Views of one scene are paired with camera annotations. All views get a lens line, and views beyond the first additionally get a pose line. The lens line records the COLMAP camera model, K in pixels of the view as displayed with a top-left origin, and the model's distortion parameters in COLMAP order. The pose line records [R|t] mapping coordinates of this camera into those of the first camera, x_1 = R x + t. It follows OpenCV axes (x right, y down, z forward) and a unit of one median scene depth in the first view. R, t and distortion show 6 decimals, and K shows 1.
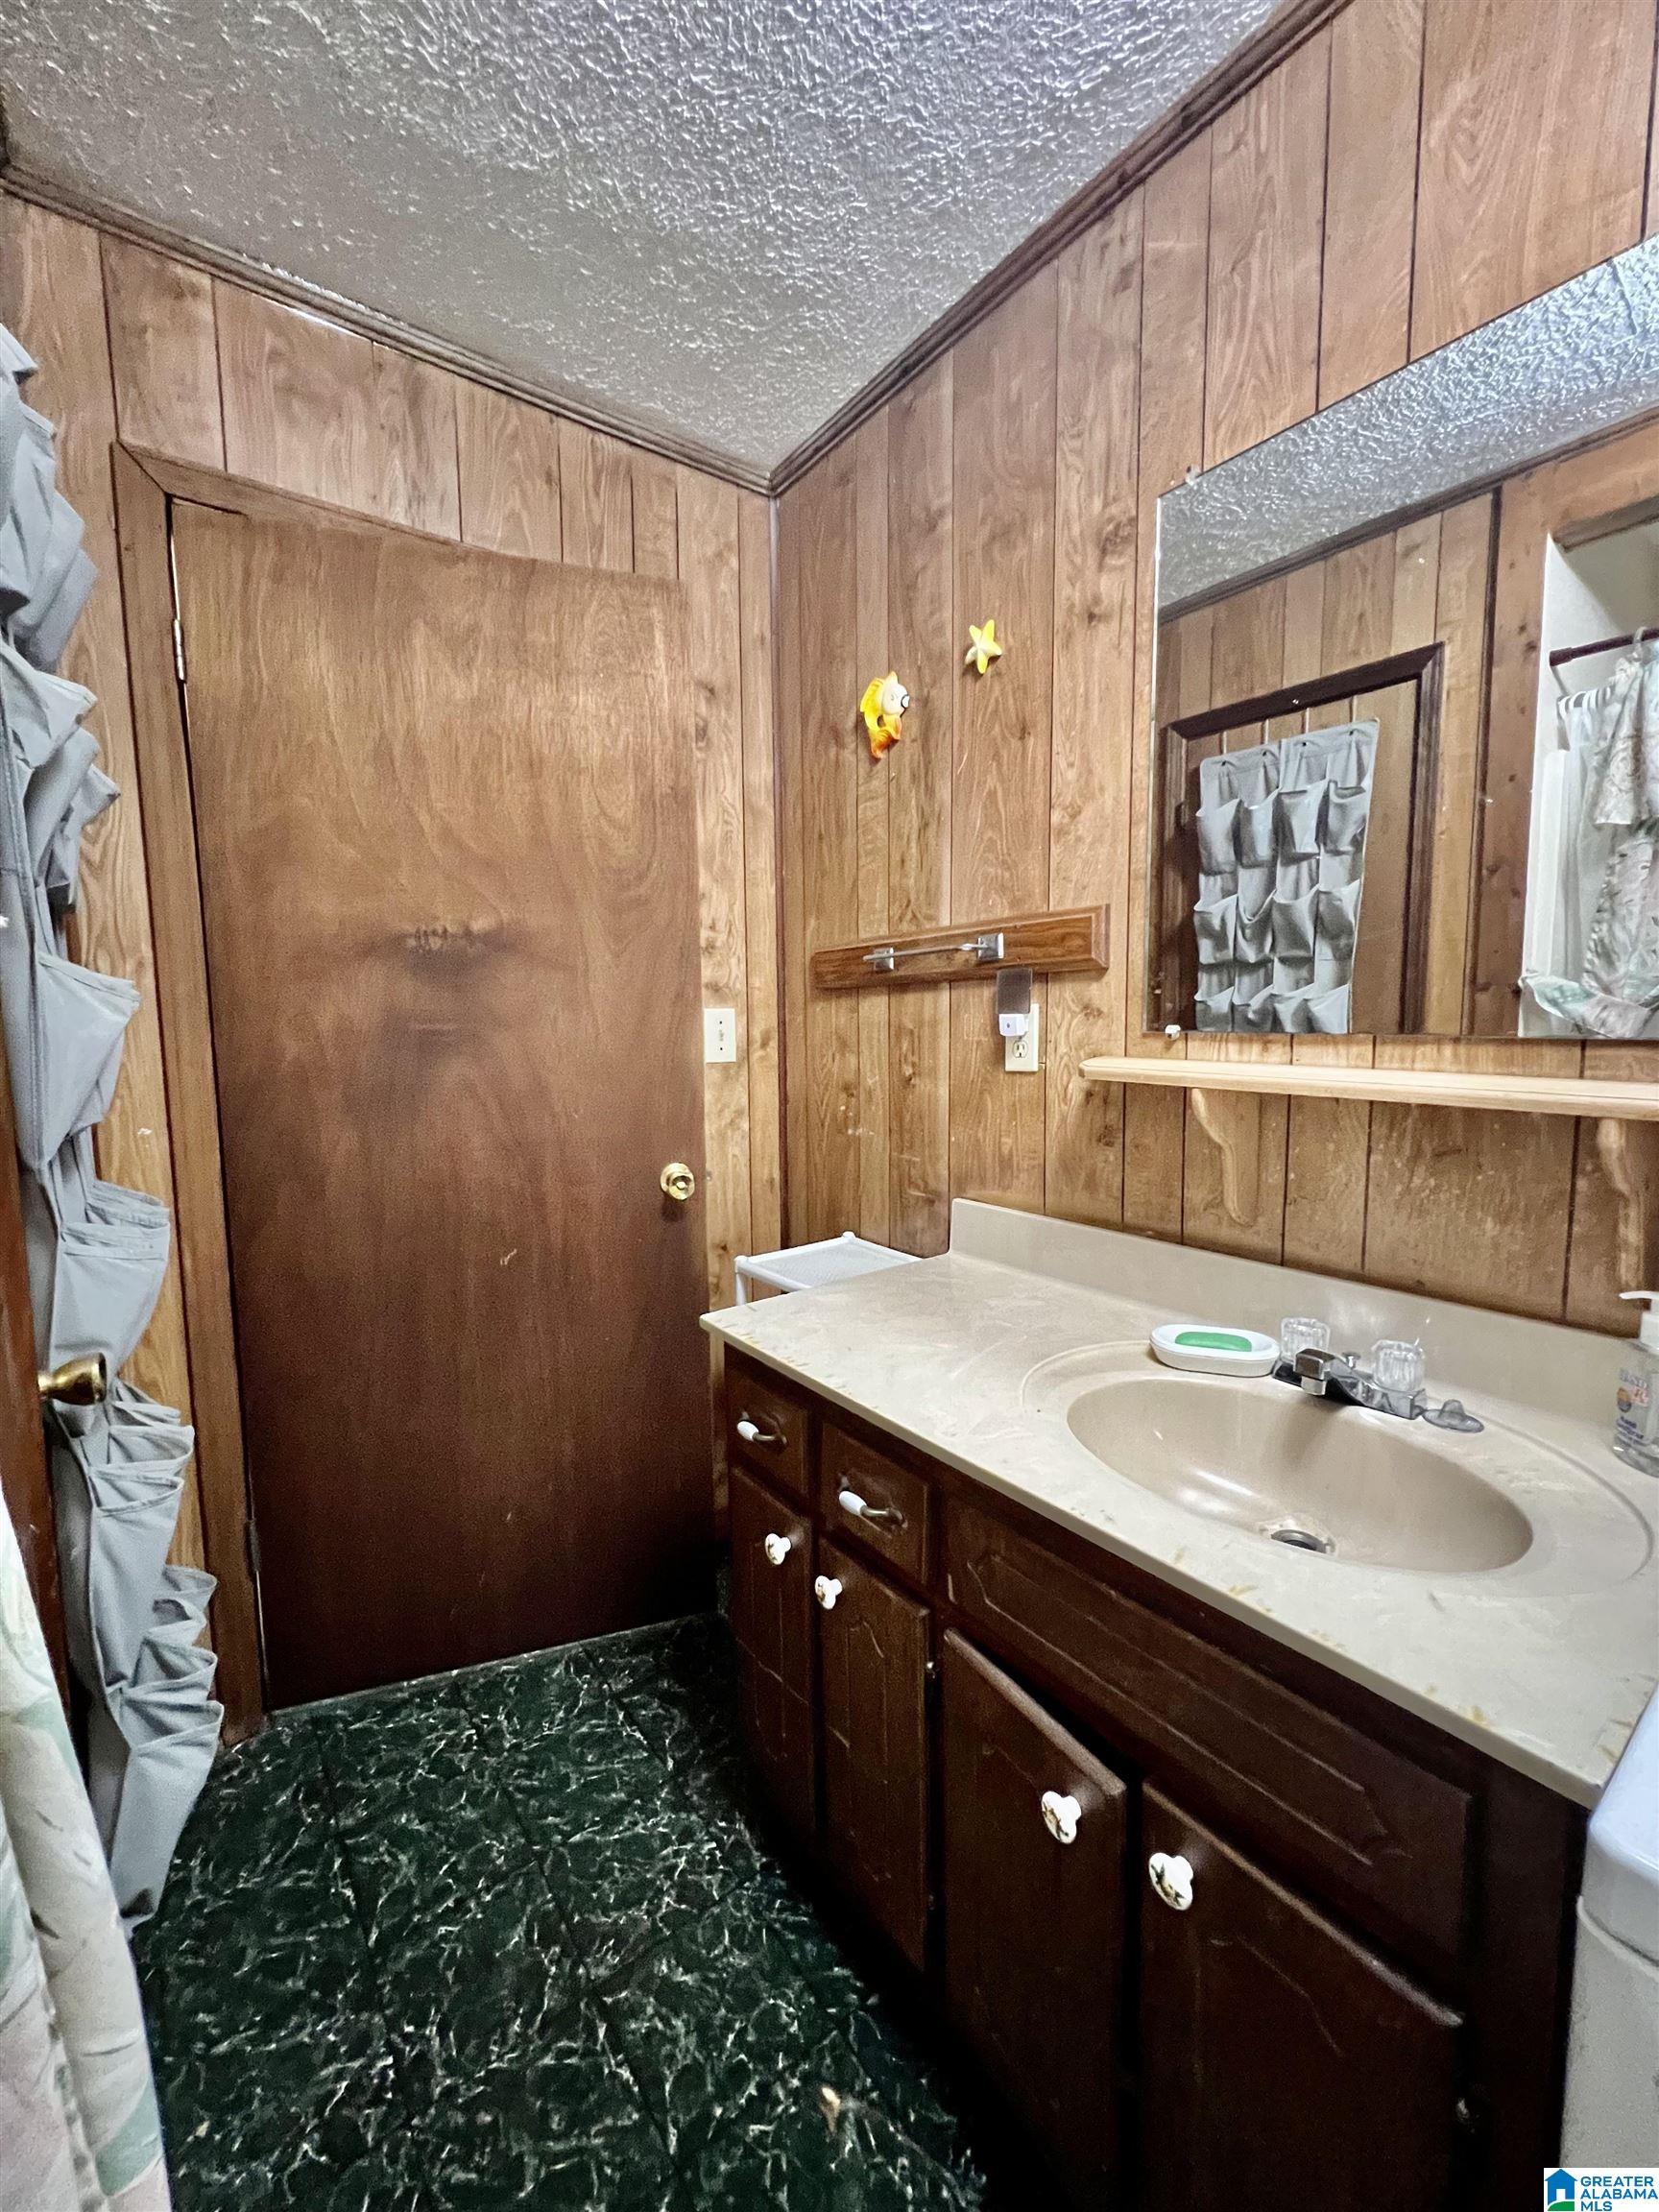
lens RADIAL K [[883.8, 0, 832.2], [0, 883.8, 1112.3], [0, 0, 1]] dist [0.000310, 0.000154]
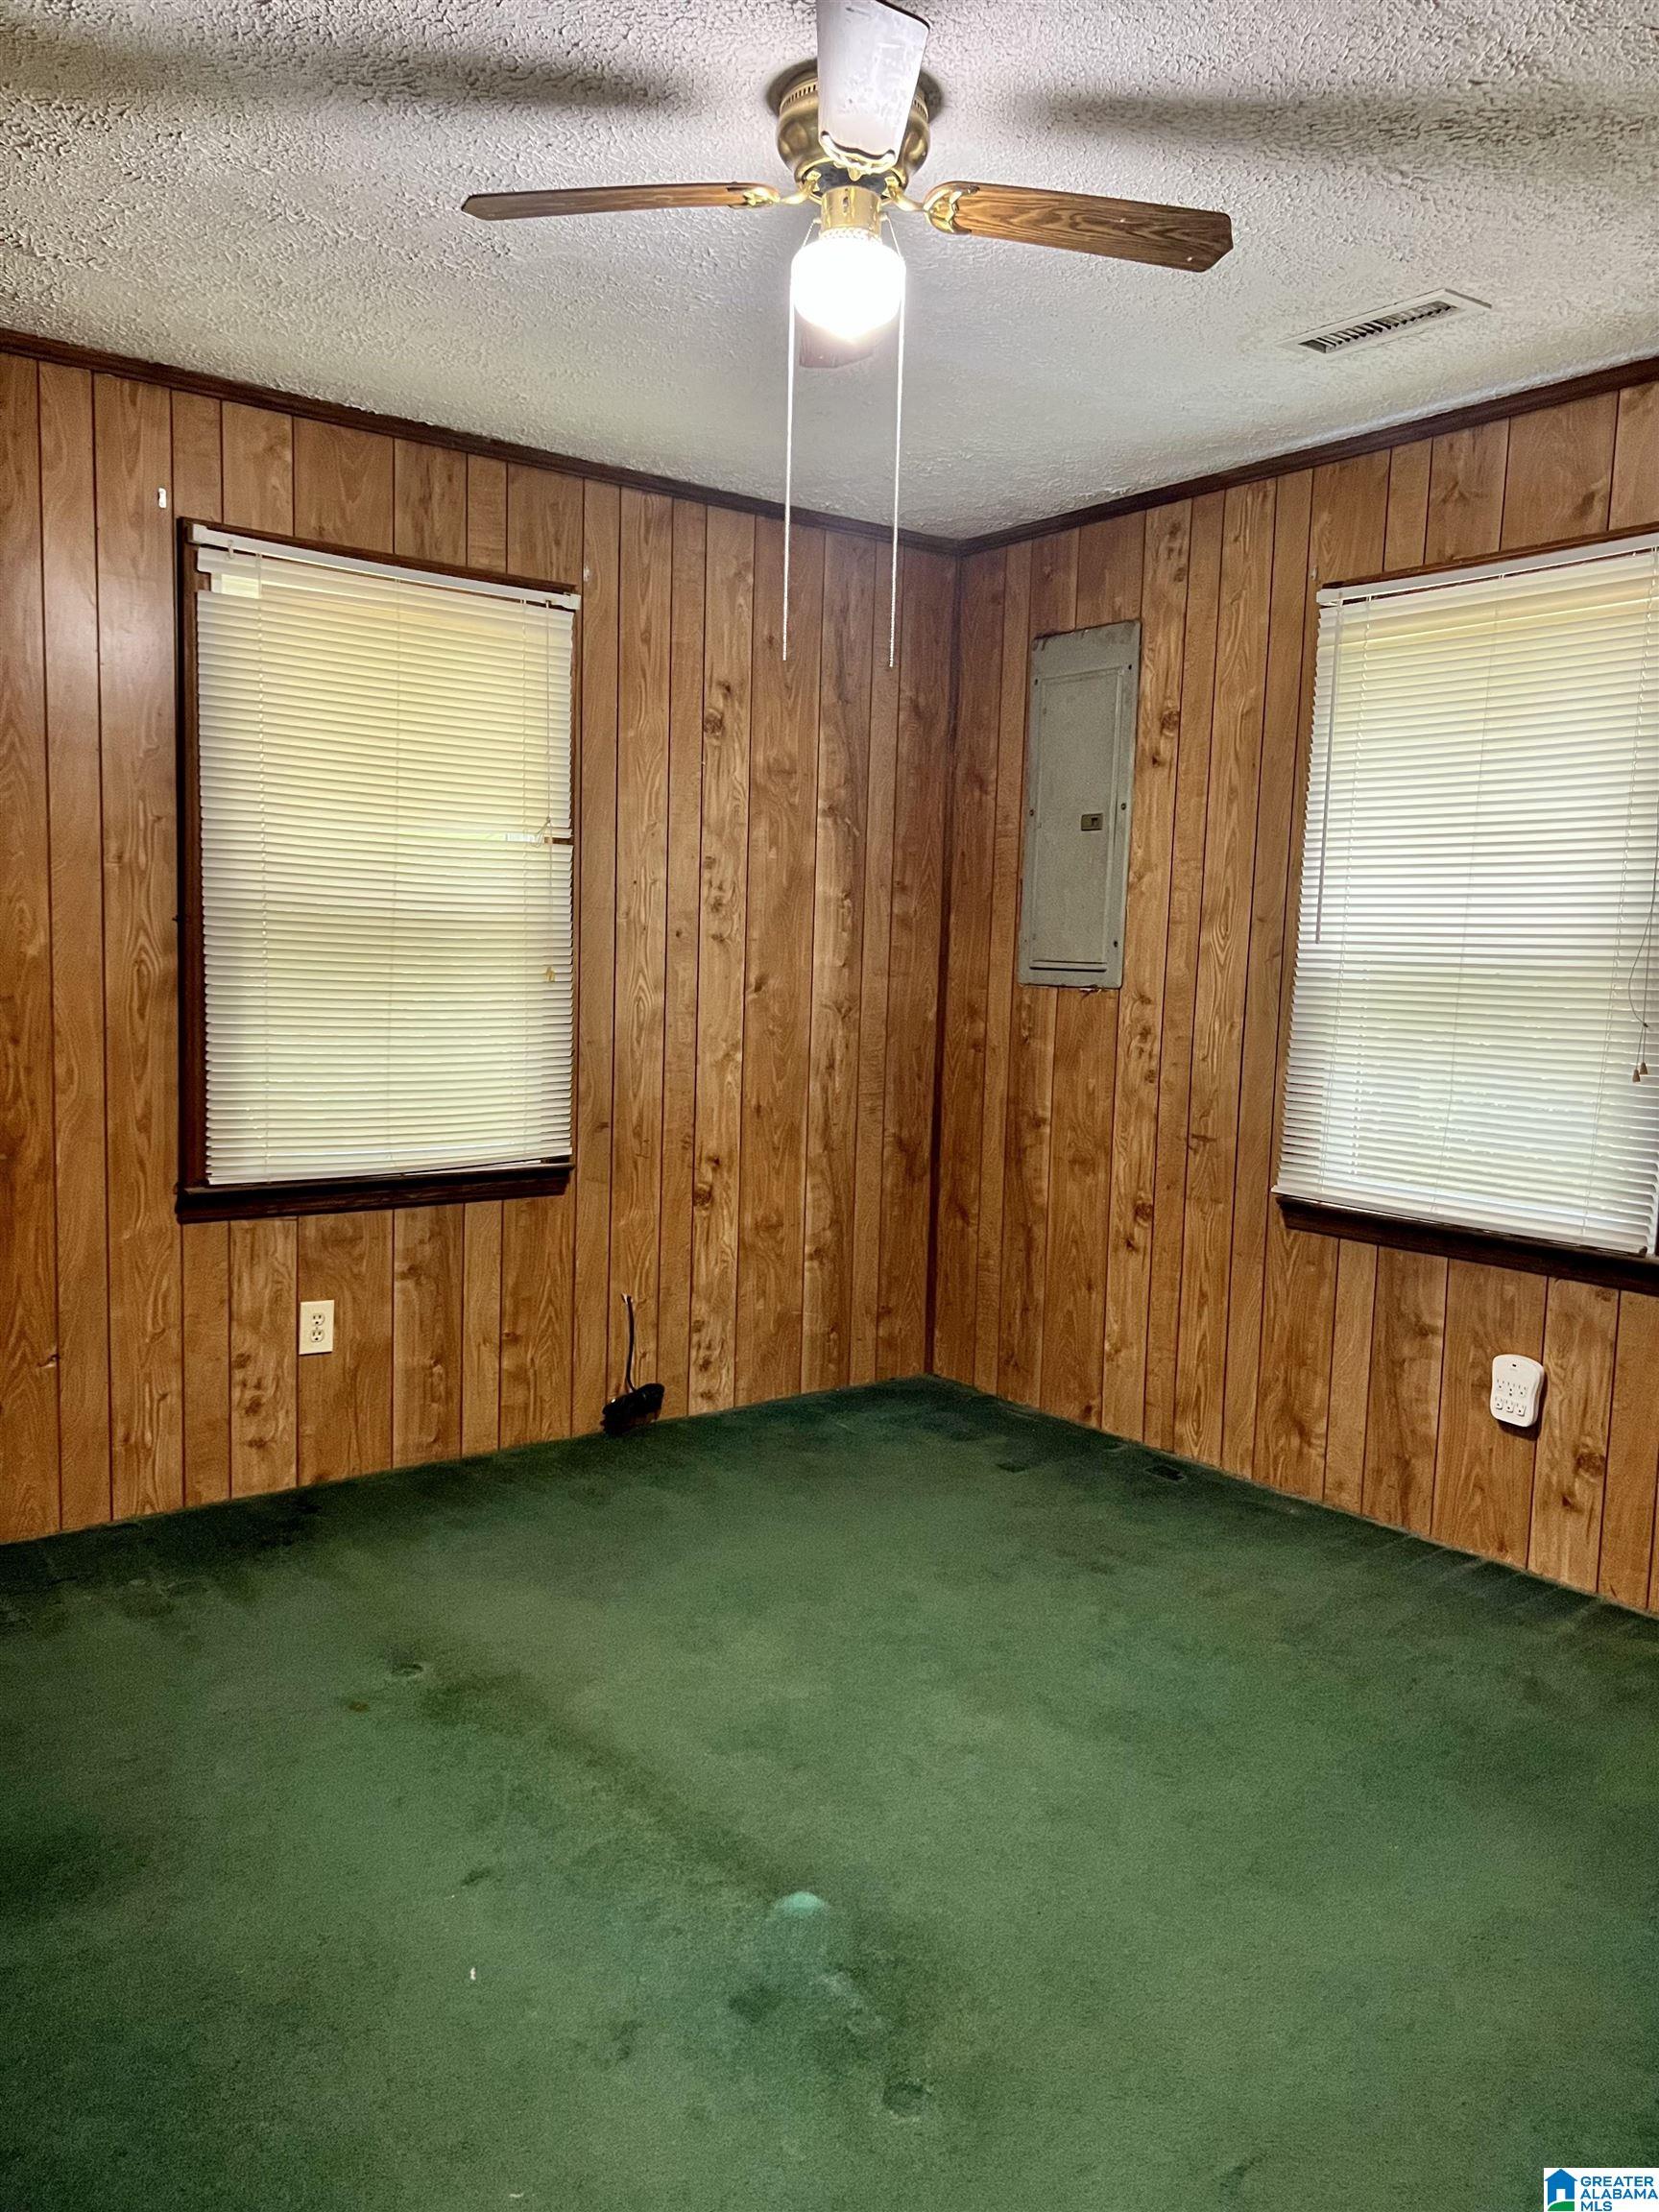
lens RADIAL K [[1690.9, 0, 825.9], [0, 1690.9, 1107.7], [0, 0, 1]] dist [0.026074, -0.013699]
pose [[0.999280, 0.033616, 0.017607, -0.338091], [-0.033602, 0.999435, -0.001097, -0.746414], [-0.017634, 0.000504, 0.999844, -2.125363]]
